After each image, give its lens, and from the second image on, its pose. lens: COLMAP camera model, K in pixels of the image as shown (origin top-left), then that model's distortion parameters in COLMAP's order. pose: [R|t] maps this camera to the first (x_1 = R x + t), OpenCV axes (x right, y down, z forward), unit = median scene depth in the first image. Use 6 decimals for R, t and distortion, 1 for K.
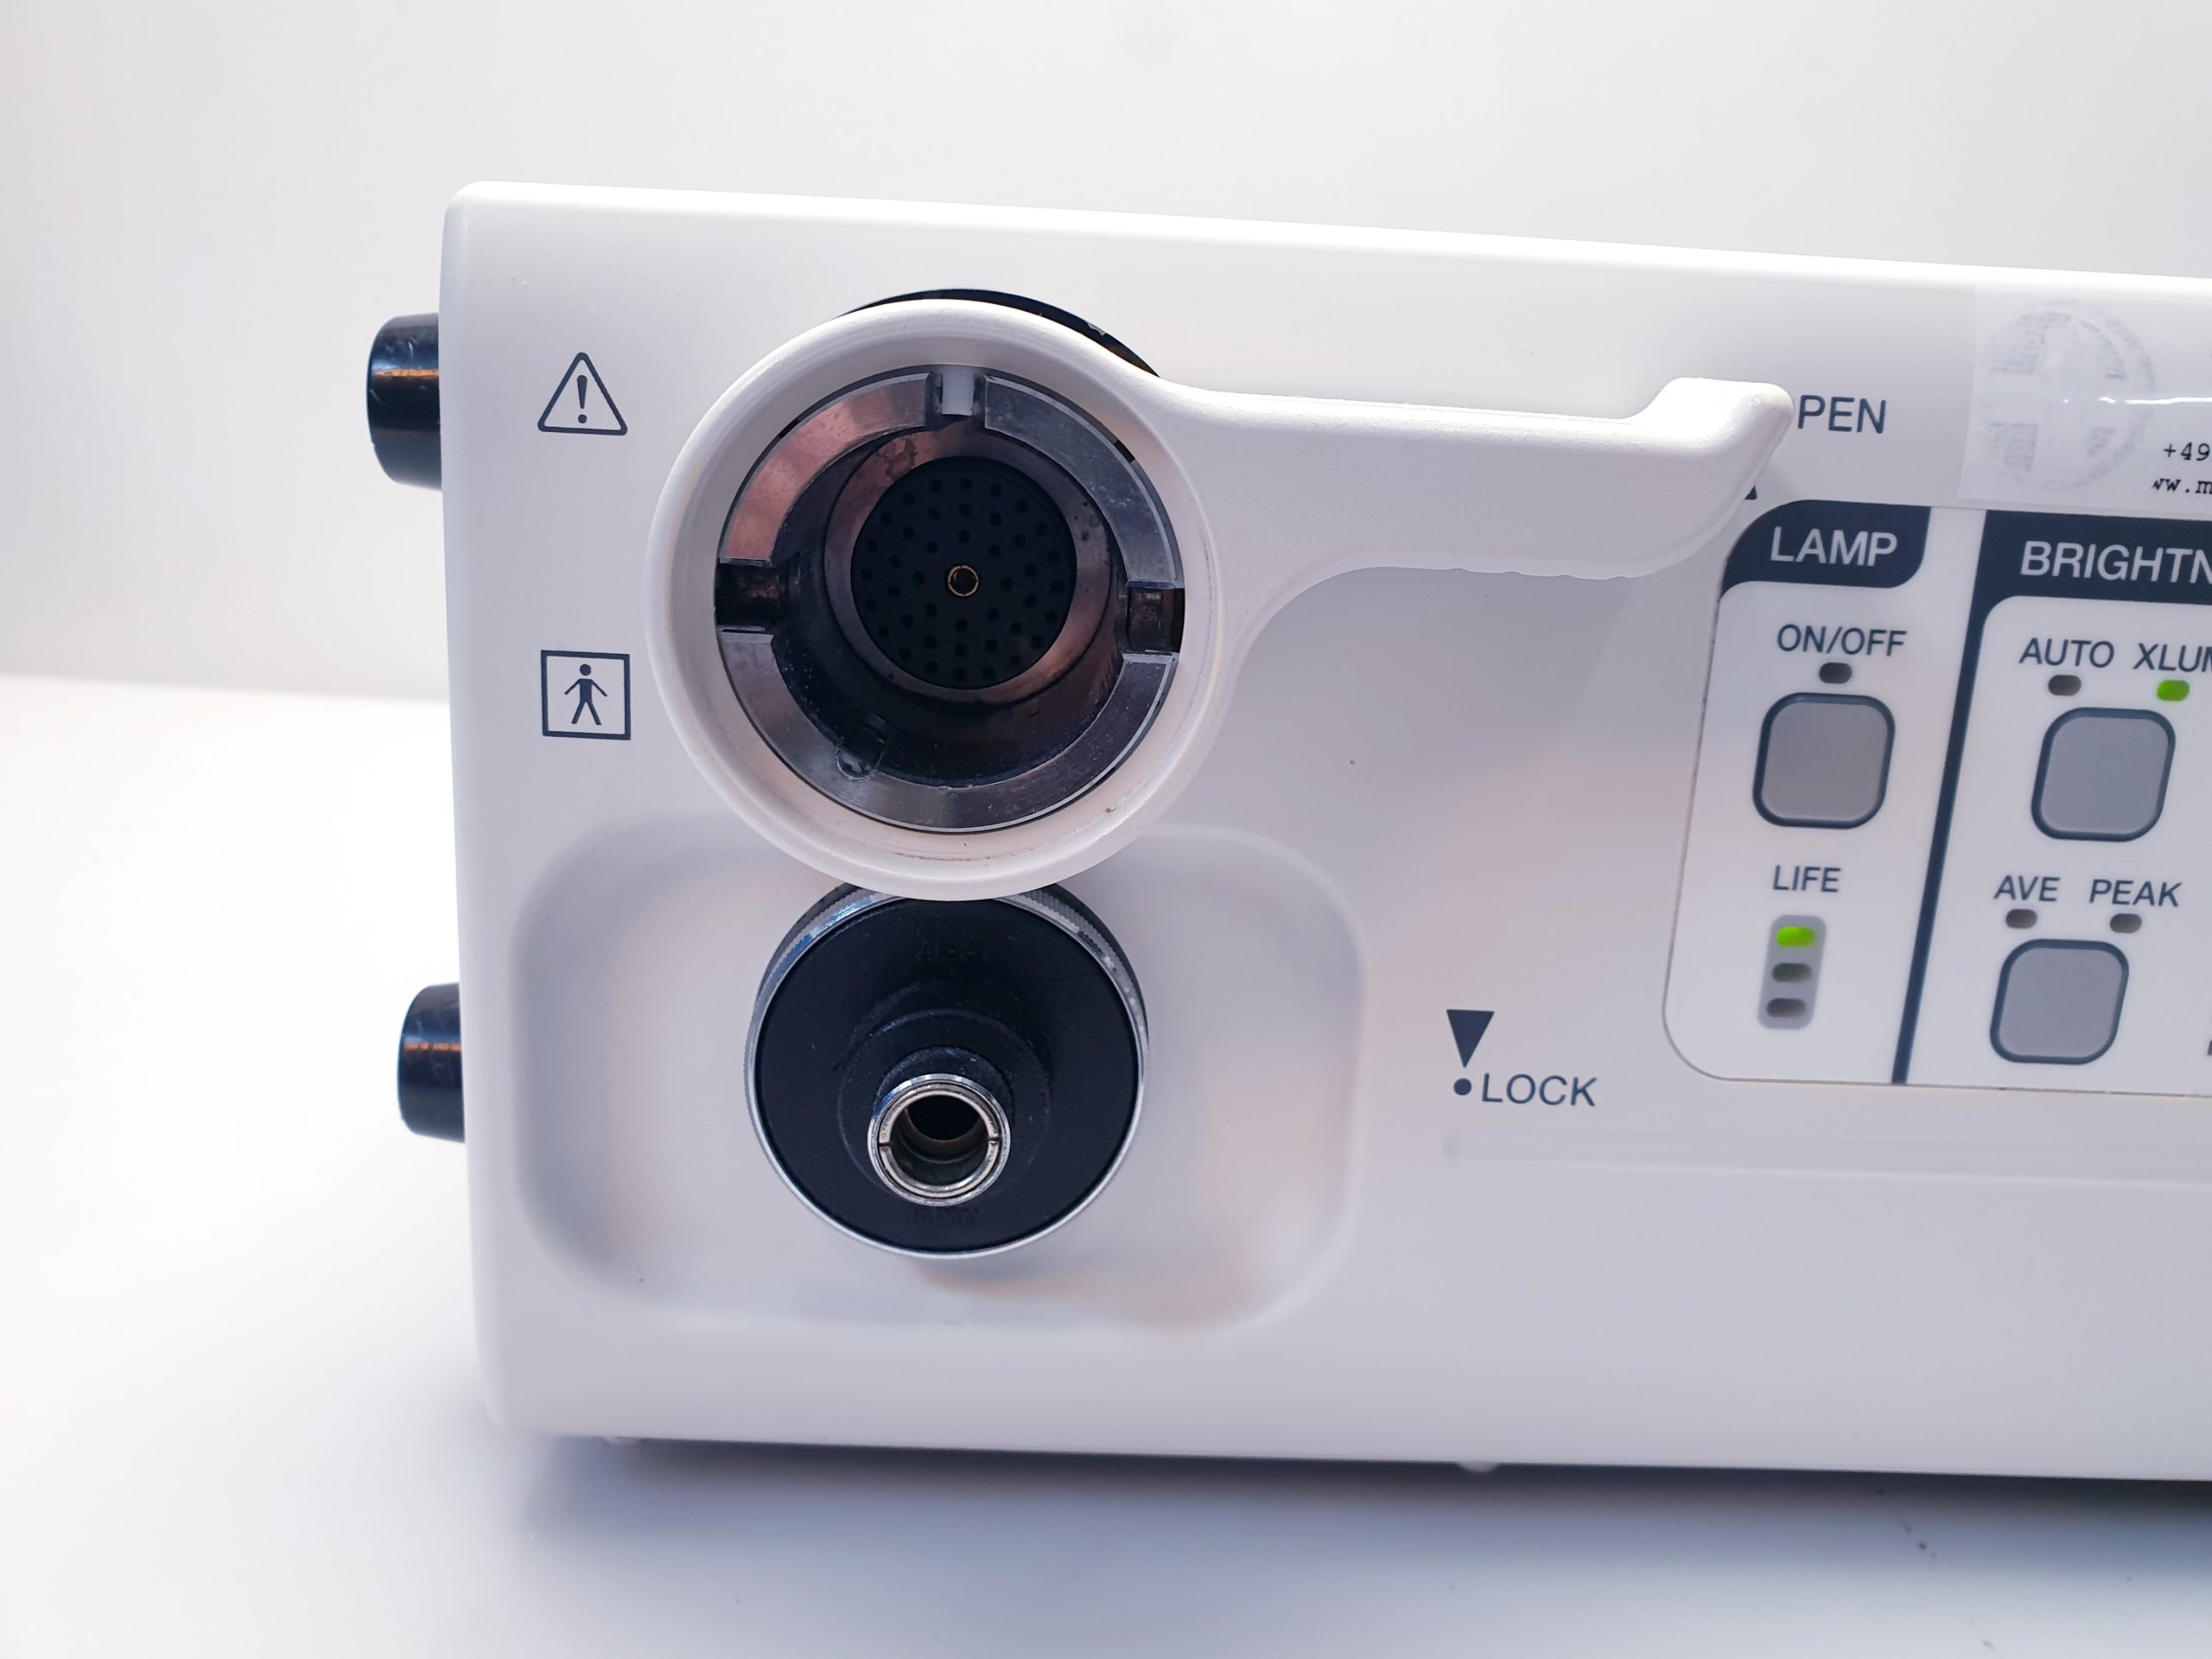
lens RADIAL K [[1702.8, 0, 1113.5], [0, 1702.8, 806.1], [0, 0, 1]] dist [0.083261, -0.175801]
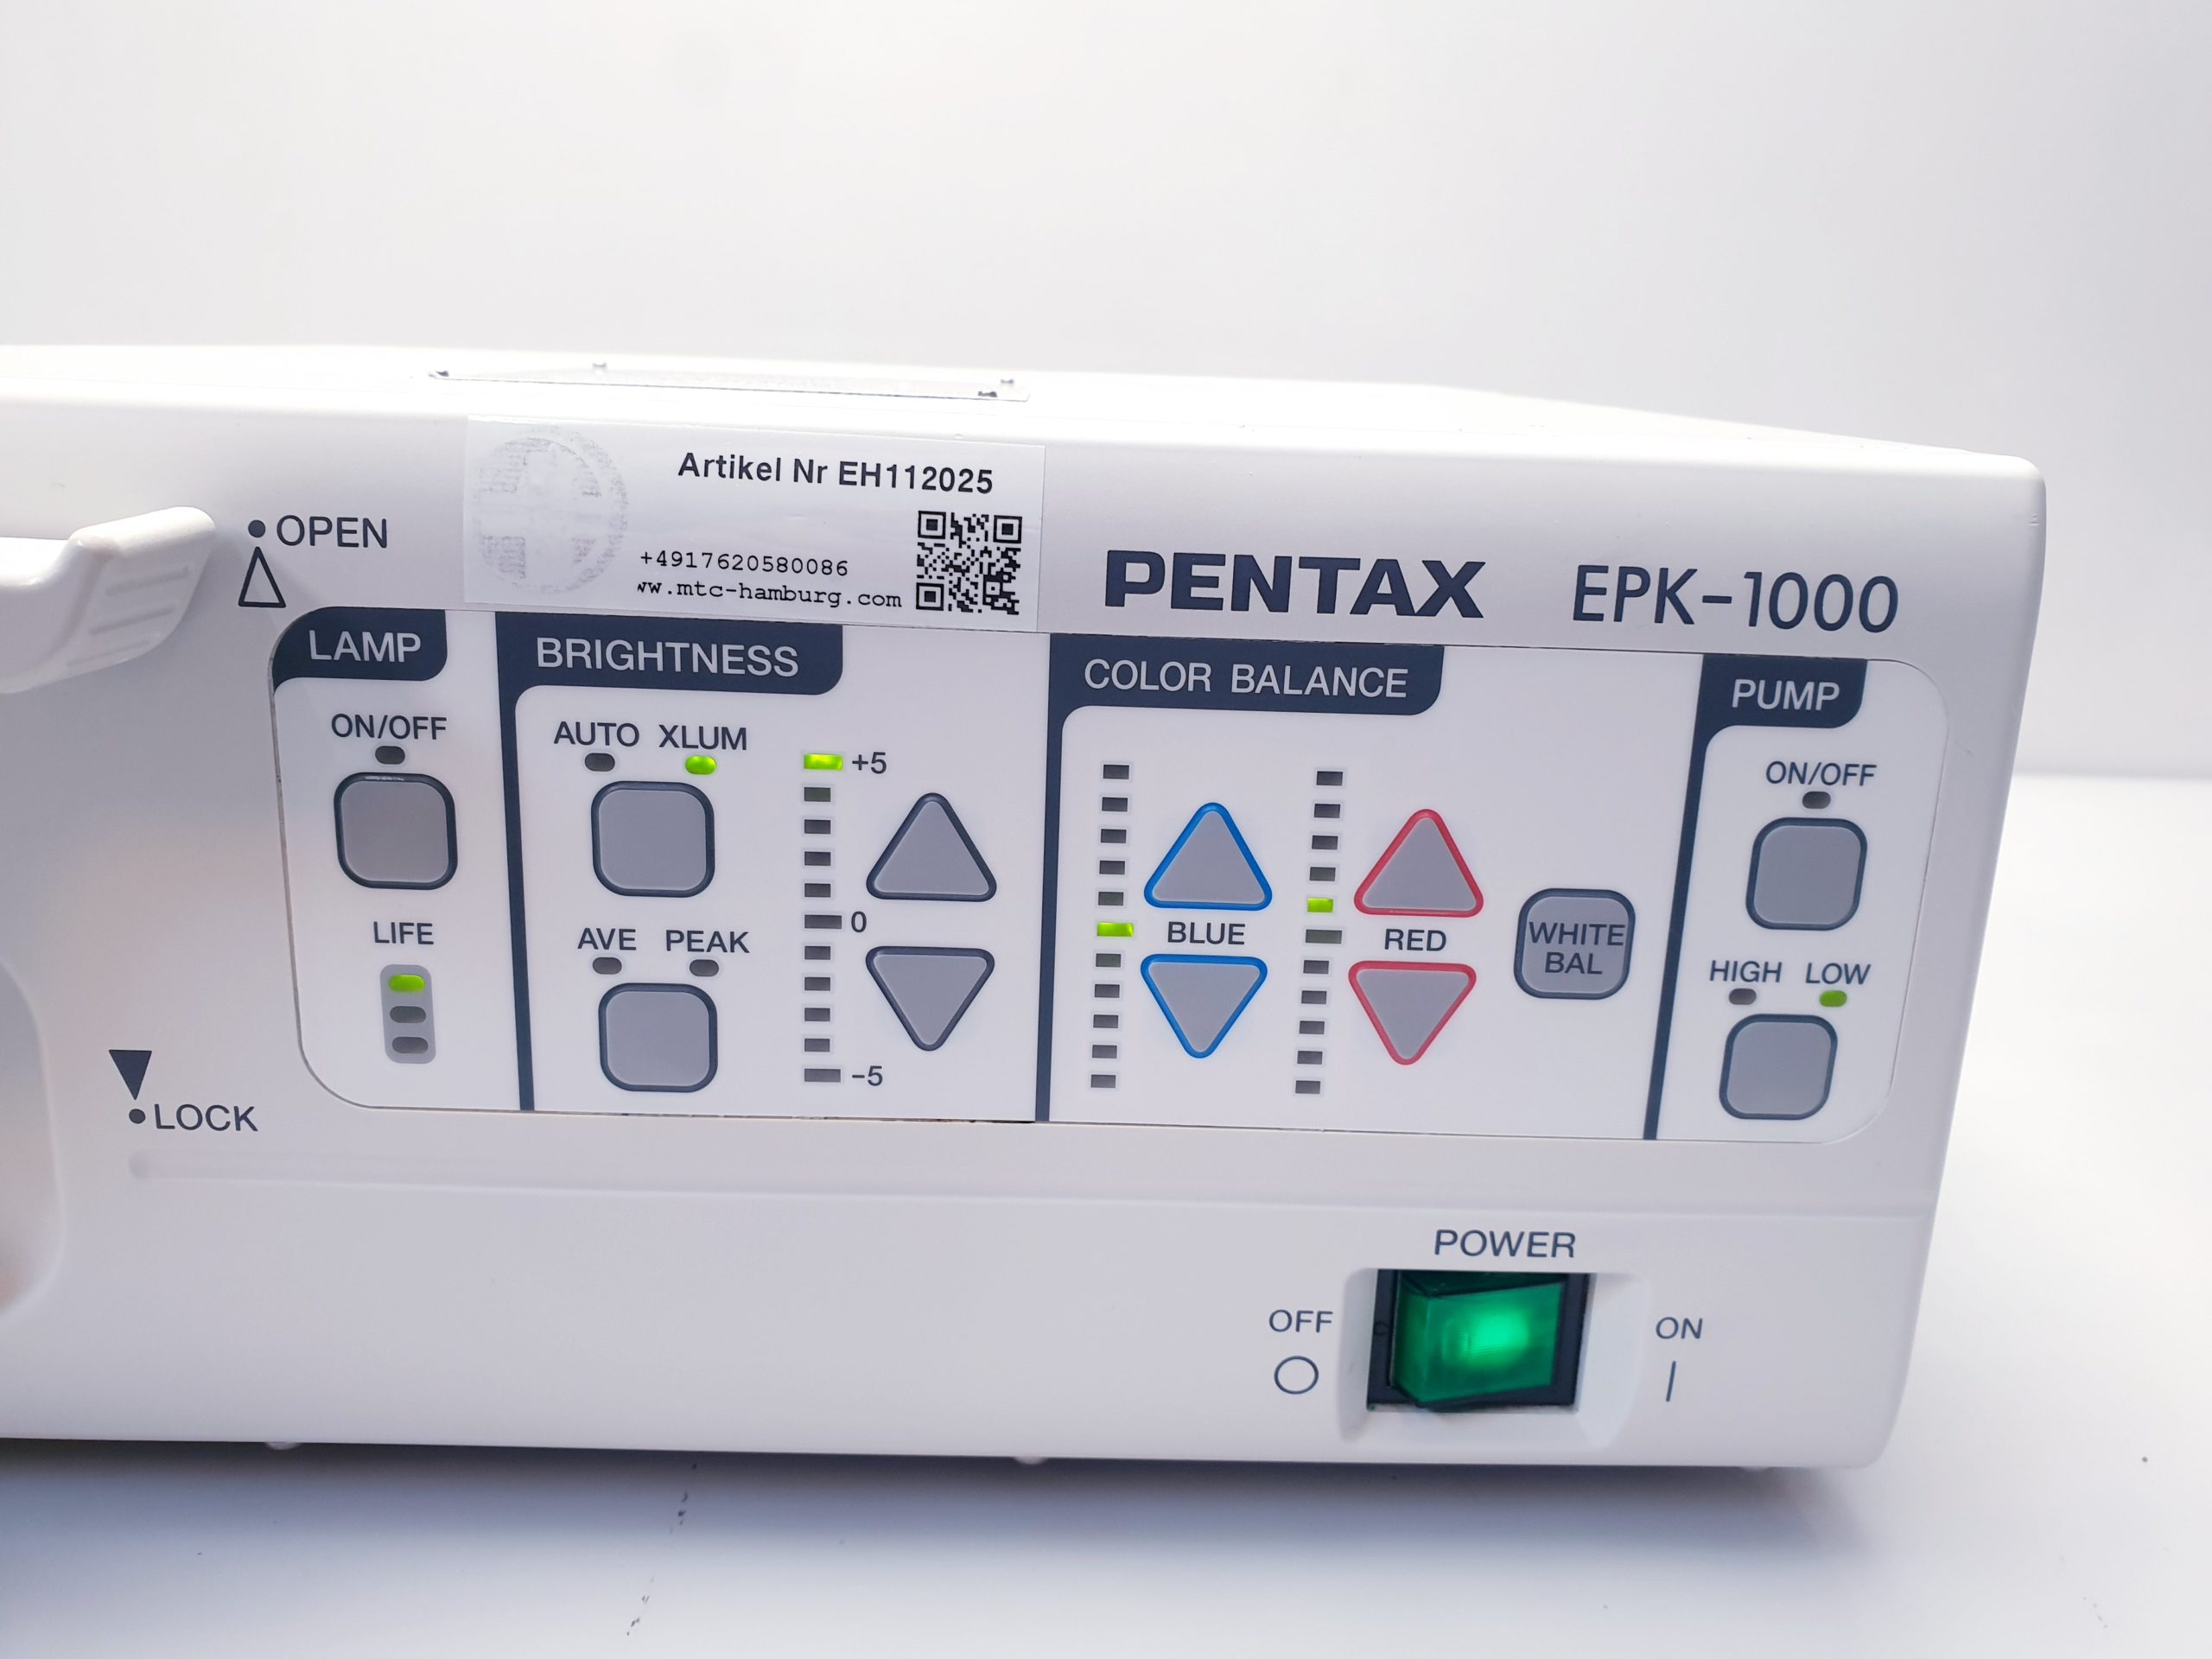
lens RADIAL K [[1702.8, 0, 1121.8], [0, 1702.8, 794.3], [0, 0, 1]] dist [0.083261, -0.175801]
pose [[0.999815, -0.010841, -0.015895, 0.923364], [0.011042, 0.999860, 0.012592, -0.060164], [0.015756, -0.012766, 0.999794, -0.130590]]
